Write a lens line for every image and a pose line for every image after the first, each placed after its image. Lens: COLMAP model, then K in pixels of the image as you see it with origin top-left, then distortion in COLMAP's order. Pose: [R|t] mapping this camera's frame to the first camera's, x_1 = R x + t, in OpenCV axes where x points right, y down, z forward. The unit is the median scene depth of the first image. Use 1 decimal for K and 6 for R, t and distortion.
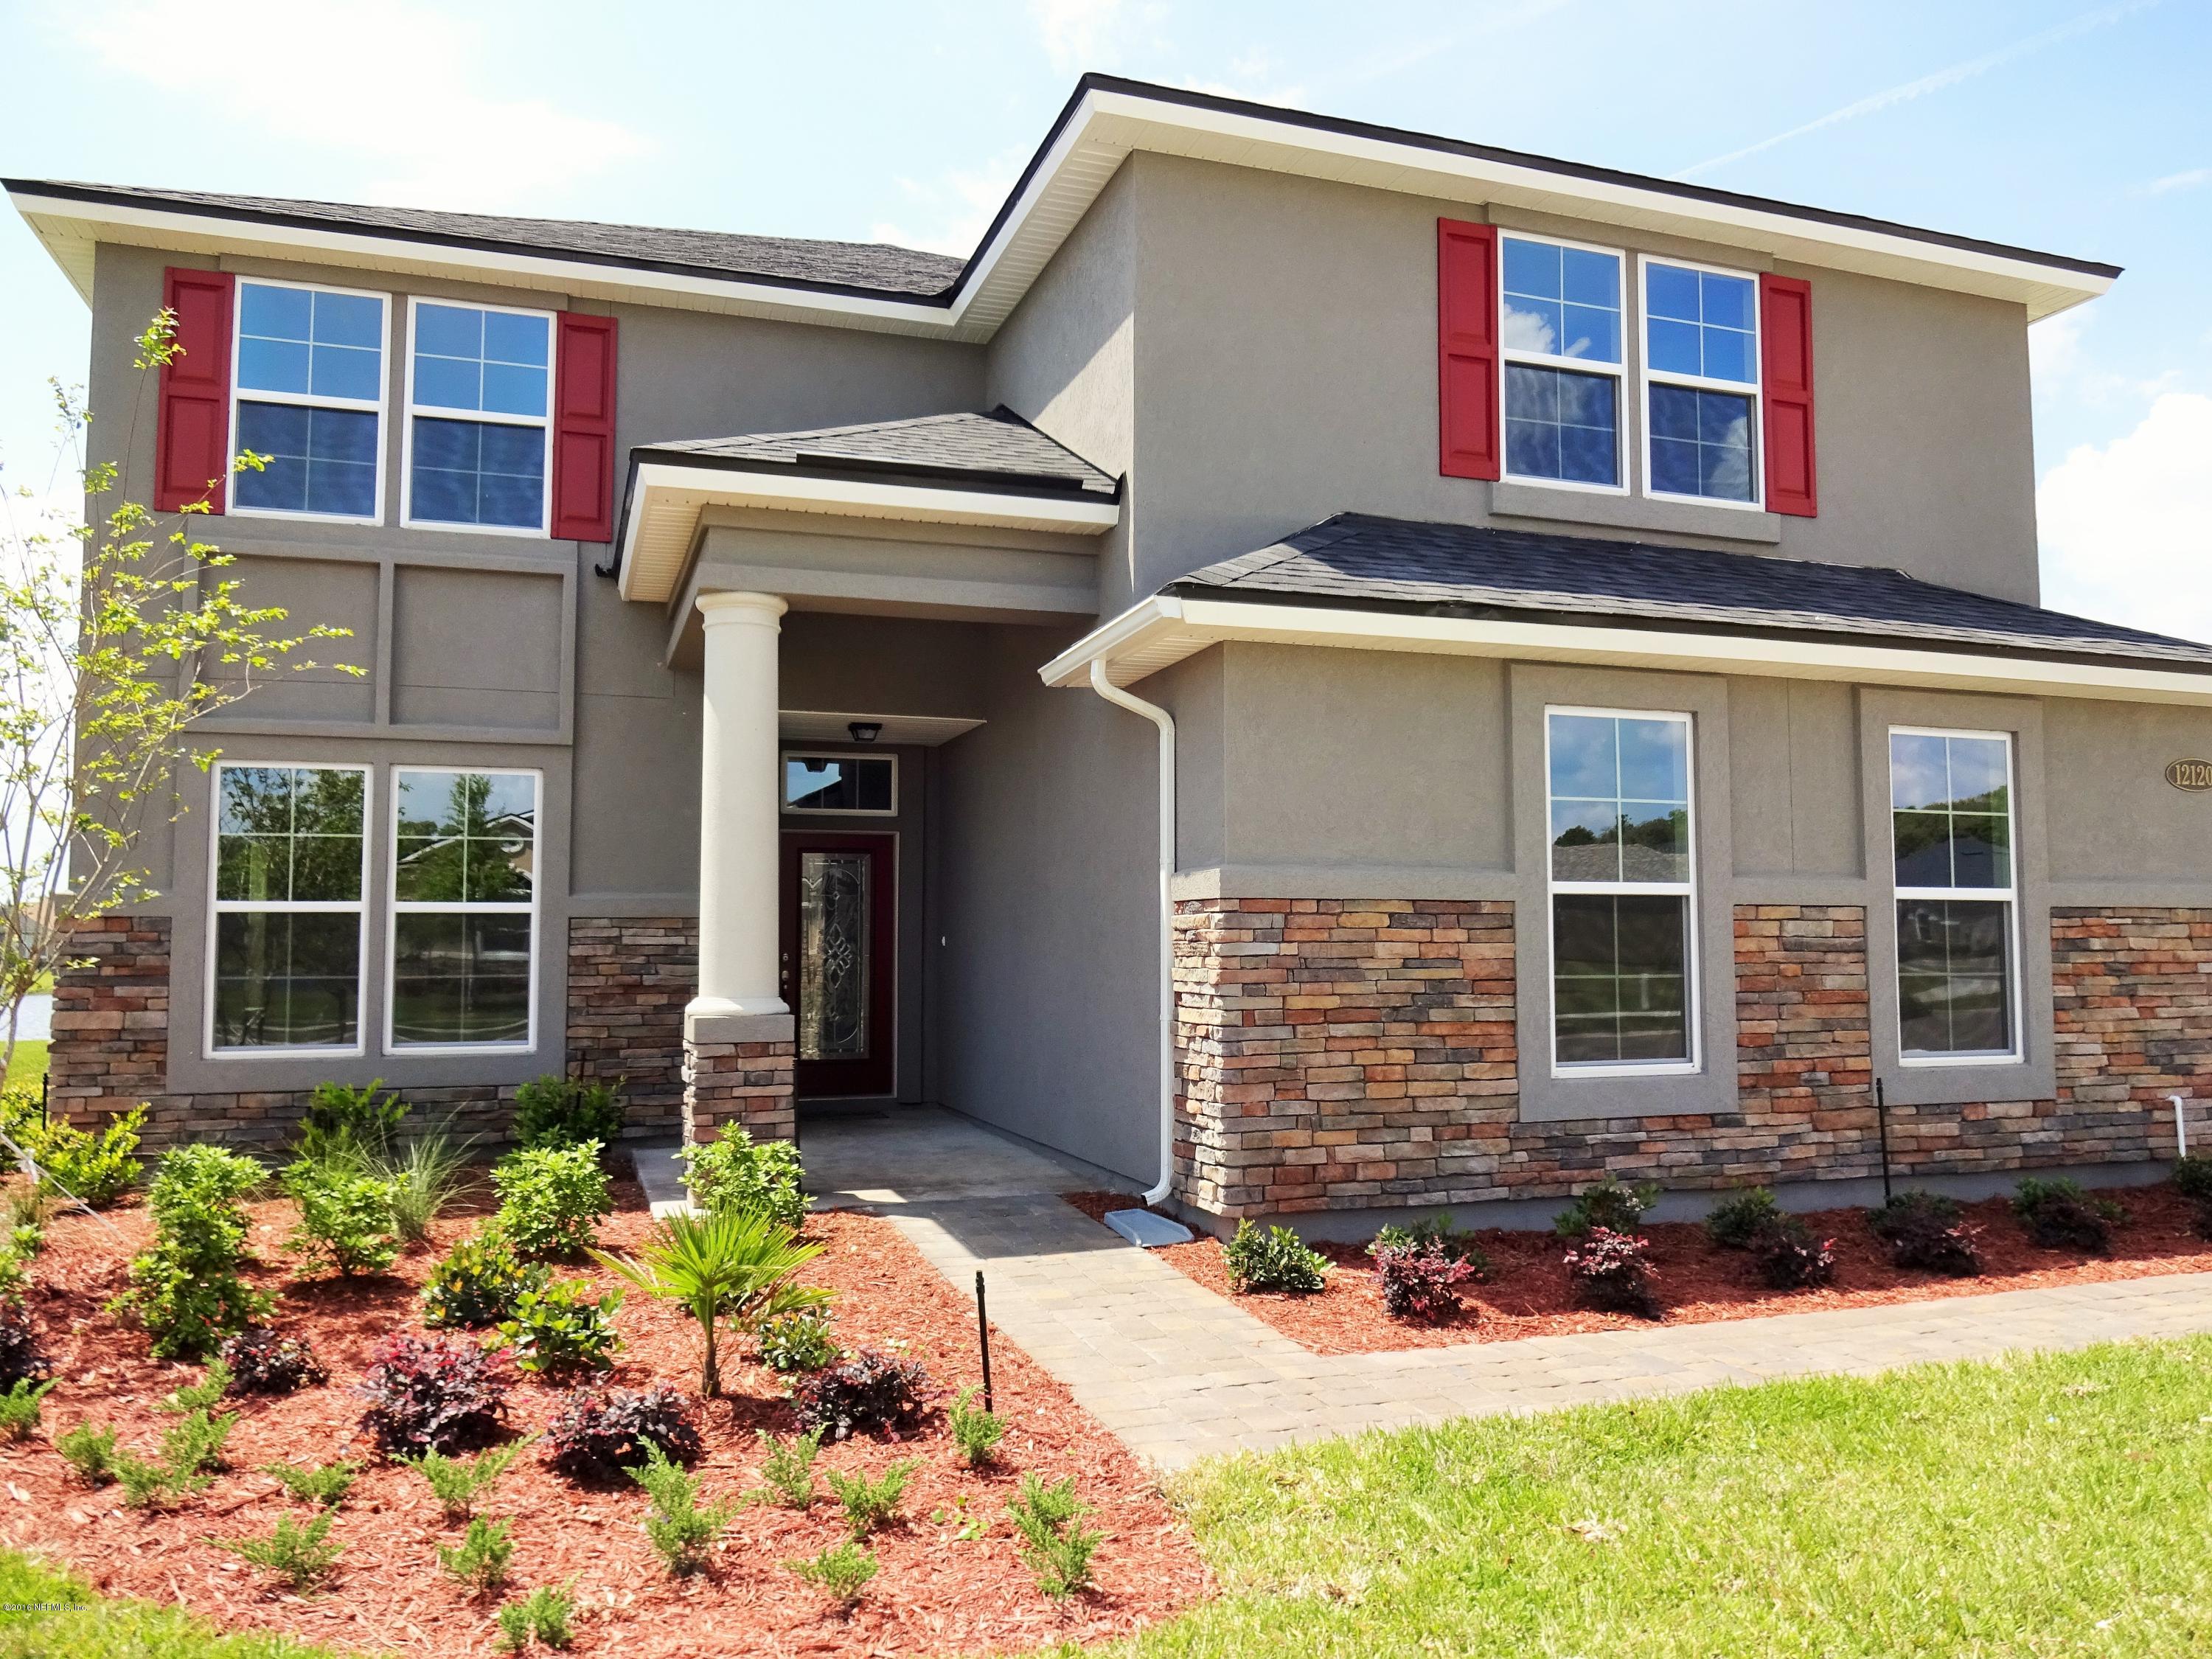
lens RADIAL K [[1608.2, 0, 1100.8], [0, 1608.2, 842.3], [0, 0, 1]] dist [-0.009411, 0.001315]
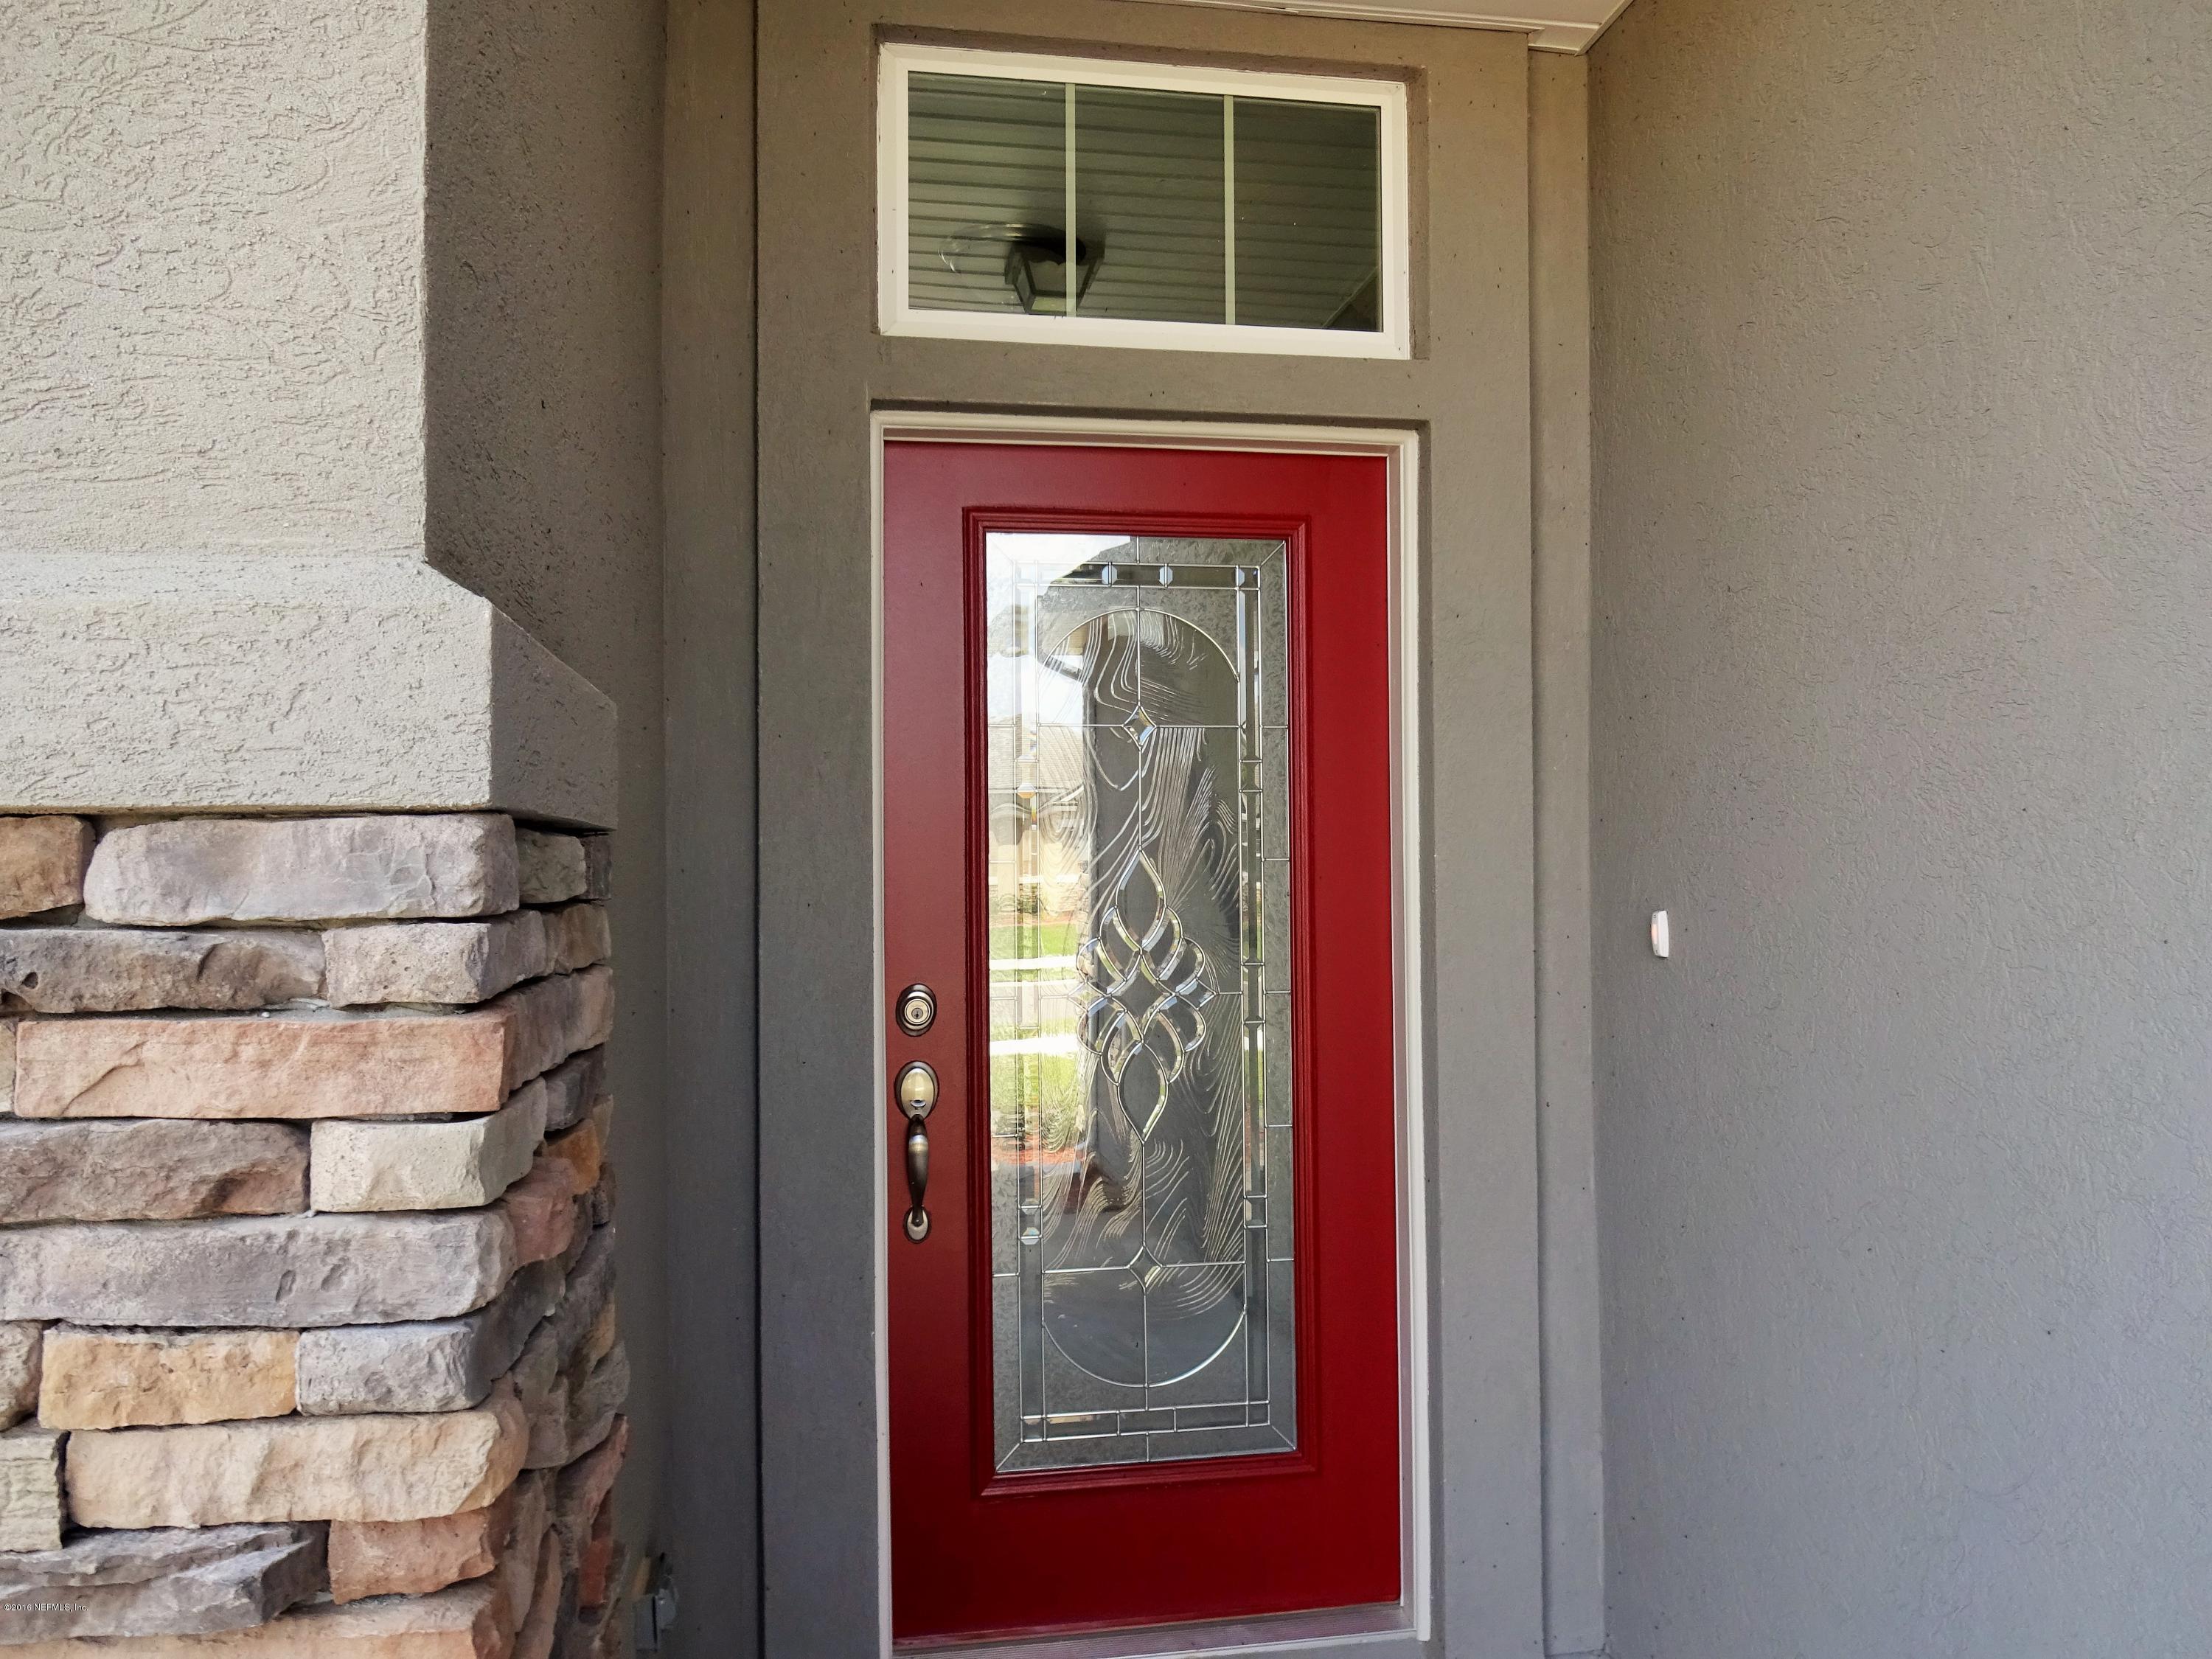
lens RADIAL K [[1608.2, 0, 1100.8], [0, 1608.2, 842.3], [0, 0, 1]] dist [-0.009411, 0.001315]
pose [[0.987265, -0.012430, -0.158598, -0.203534], [0.019551, 0.998866, 0.043421, 0.059119], [0.157878, -0.045969, 0.986388, 1.172027]]
